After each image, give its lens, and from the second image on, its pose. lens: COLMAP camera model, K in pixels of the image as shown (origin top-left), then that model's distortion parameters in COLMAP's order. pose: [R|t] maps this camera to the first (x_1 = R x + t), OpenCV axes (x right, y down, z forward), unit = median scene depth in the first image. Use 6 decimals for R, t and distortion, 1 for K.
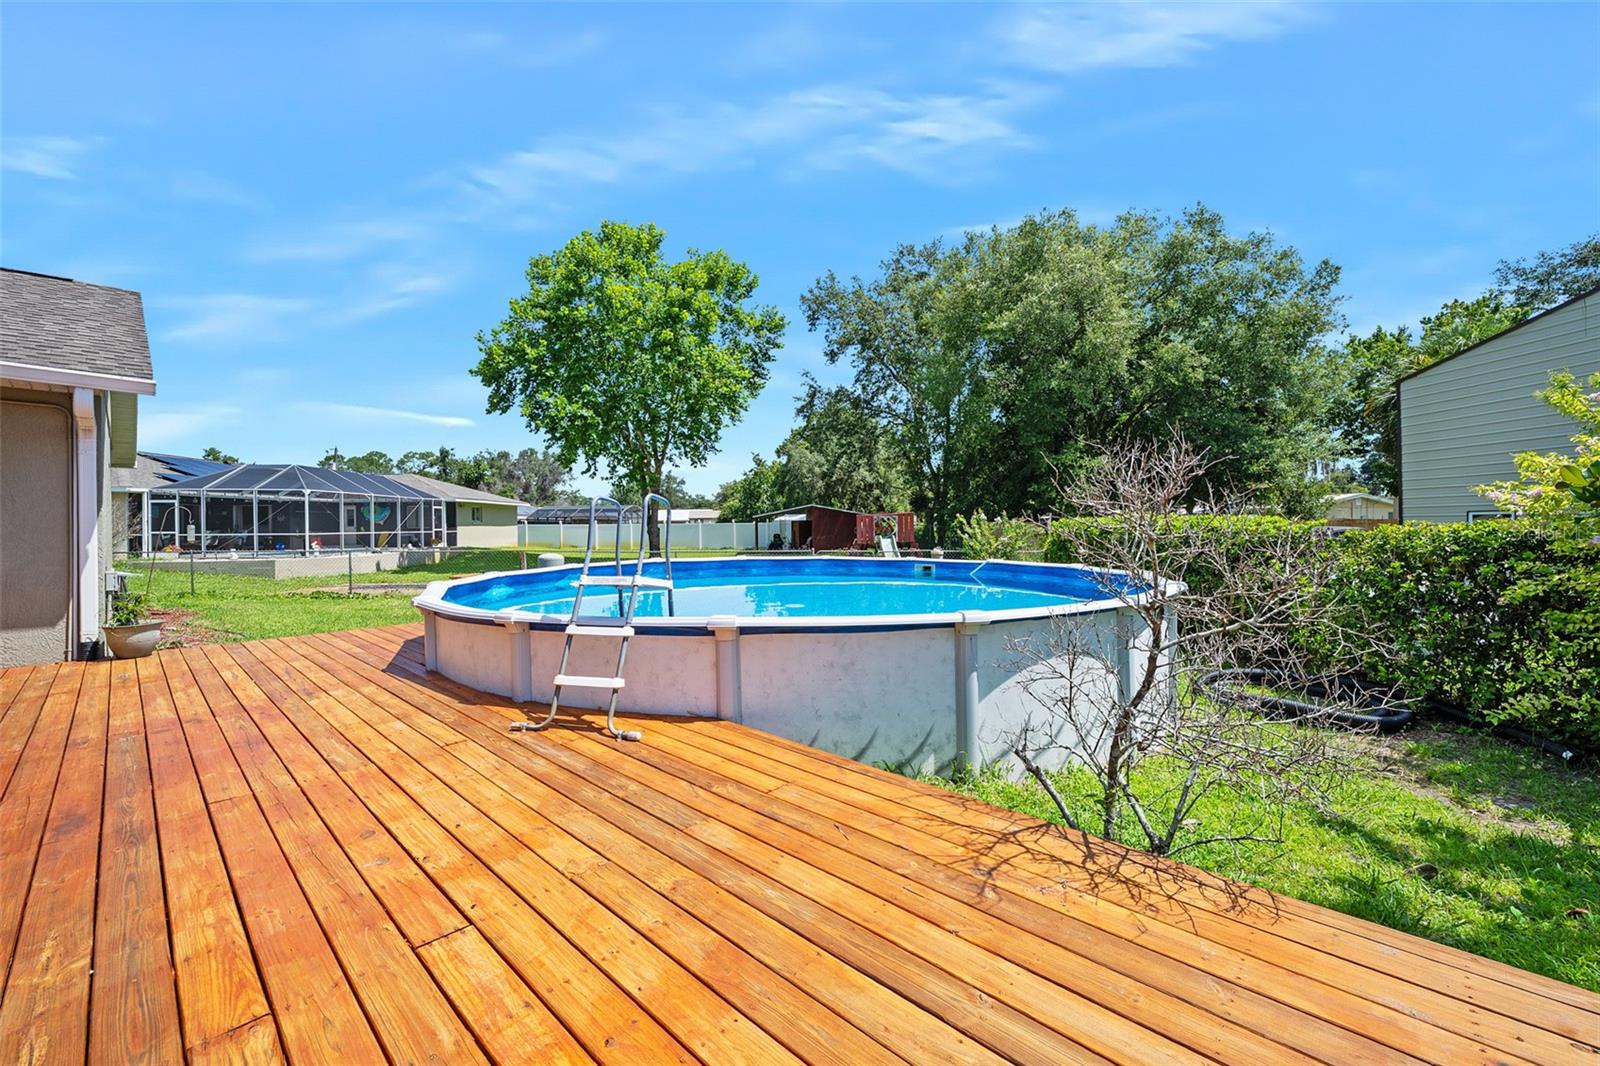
lens RADIAL K [[643.7, 0, 797.6], [0, 643.7, 517.7], [0, 0, 1]] dist [-0.002210, 0.001034]
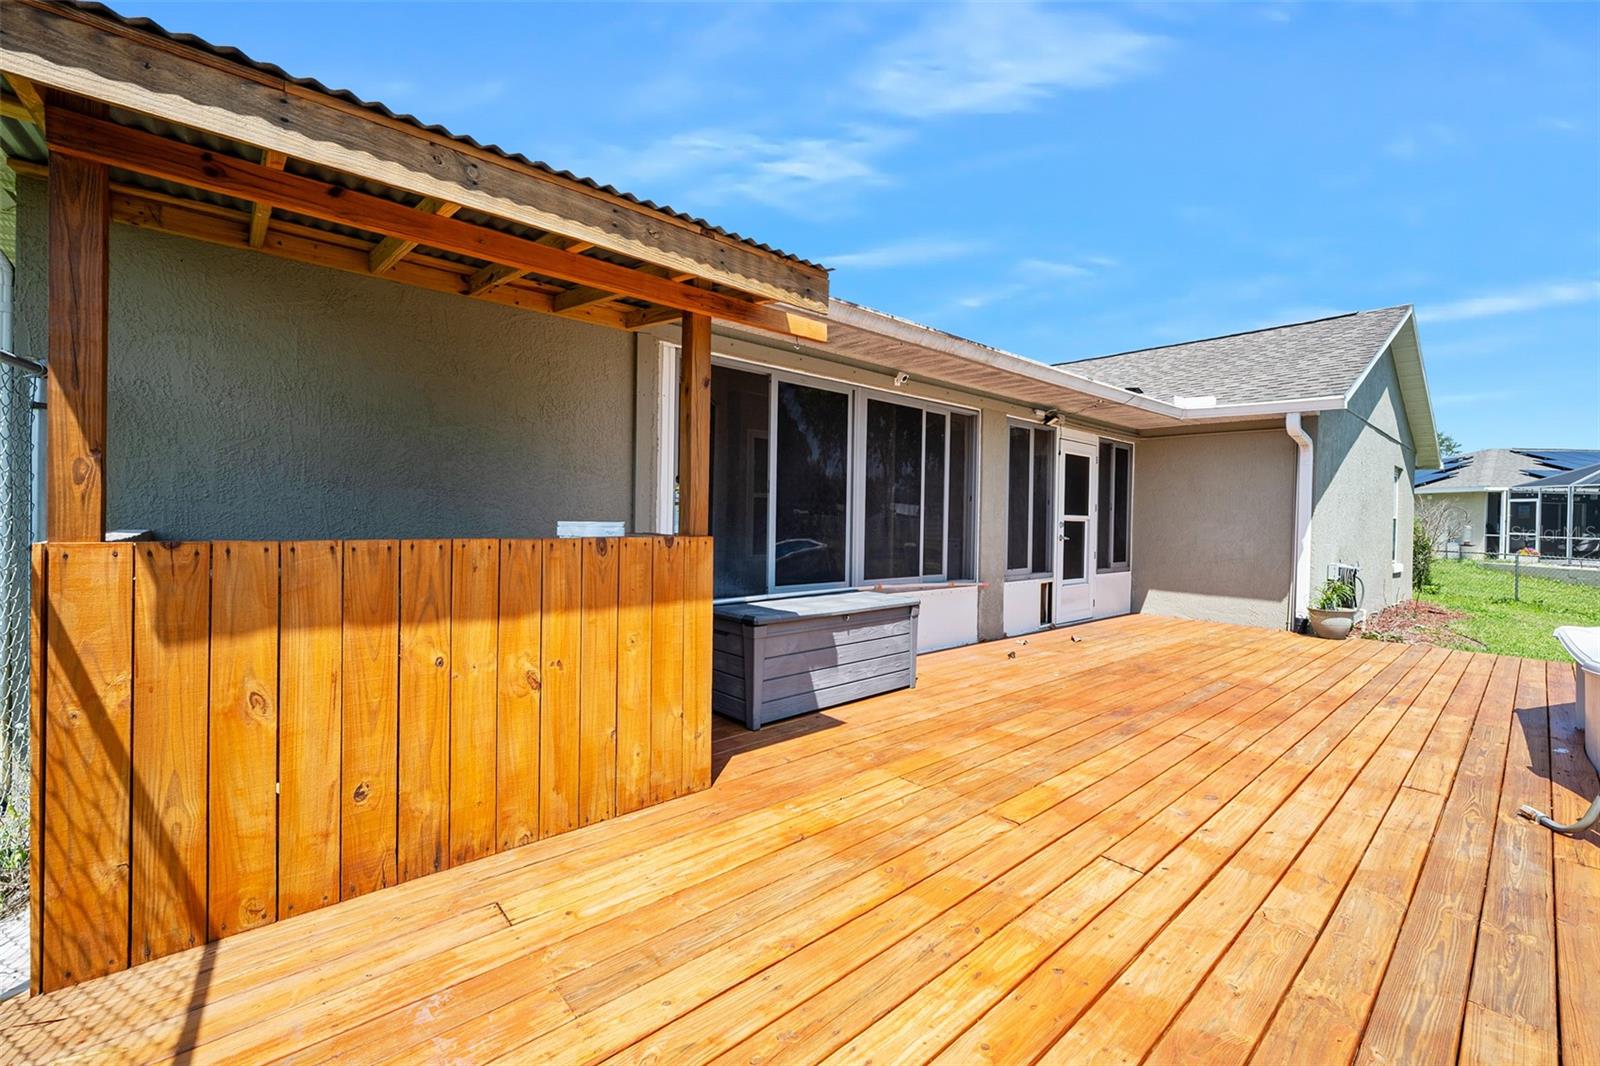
lens RADIAL K [[643.7, 0, 792.6], [0, 643.7, 531.8], [0, 0, 1]] dist [-0.002210, 0.001034]
pose [[-0.096902, 0.031815, -0.994785, 0.387236], [-0.008807, 0.999422, 0.032821, -0.007525], [0.995255, 0.011941, -0.096566, 0.269553]]
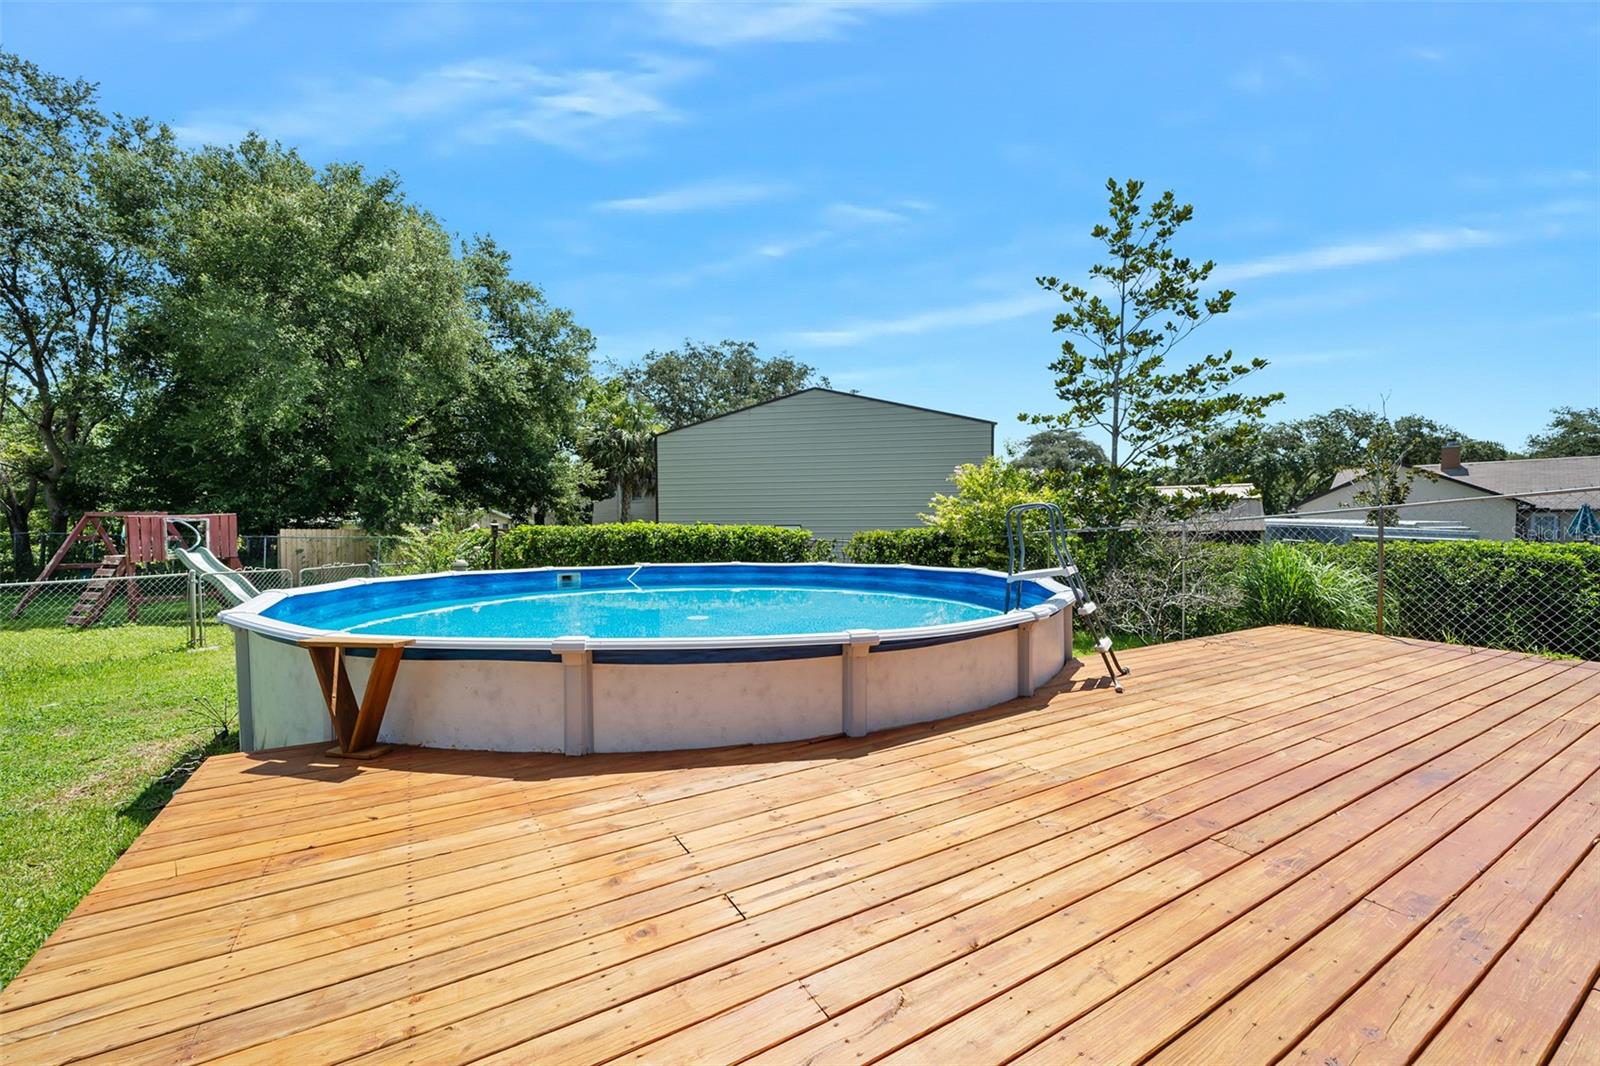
lens RADIAL K [[643.7, 0, 809.2], [0, 643.7, 531.5], [0, 0, 1]] dist [-0.002210, 0.001034]
pose [[0.261254, 0.005791, 0.965253, -1.984339], [-0.011162, 0.999933, -0.002978, 0.035466], [-0.965205, -0.009997, 0.261301, 1.391718]]
